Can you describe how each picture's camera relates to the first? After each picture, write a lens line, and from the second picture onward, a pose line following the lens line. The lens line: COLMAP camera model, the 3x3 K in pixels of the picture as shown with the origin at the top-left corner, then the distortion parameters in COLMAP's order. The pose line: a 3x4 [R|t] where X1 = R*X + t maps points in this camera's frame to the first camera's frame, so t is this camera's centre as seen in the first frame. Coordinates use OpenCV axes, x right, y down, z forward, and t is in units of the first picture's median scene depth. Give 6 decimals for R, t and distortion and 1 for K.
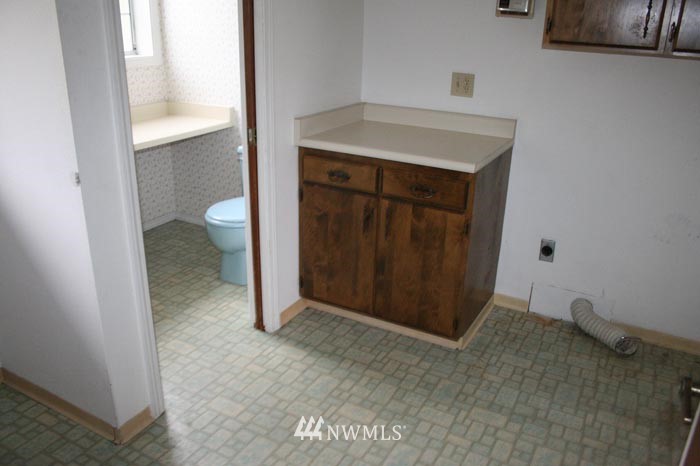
lens RADIAL K [[592.2, 0, 350.0], [0, 592.2, 233.0], [0, 0, 1]] dist [-0.011152, -0.007137]
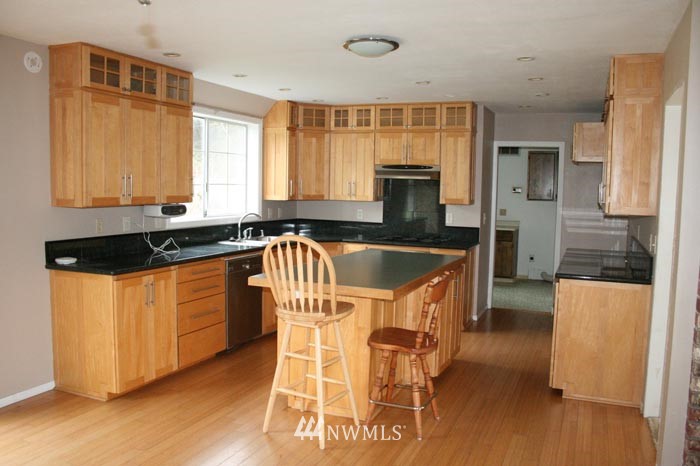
lens RADIAL K [[592.2, 0, 350.0], [0, 592.2, 233.0], [0, 0, 1]] dist [-0.011152, -0.007137]
pose [[0.993854, -0.013597, 0.109864, -1.226876], [0.044095, 0.958923, -0.280218, 0.909209], [-0.101541, 0.283341, 0.953629, -2.486413]]
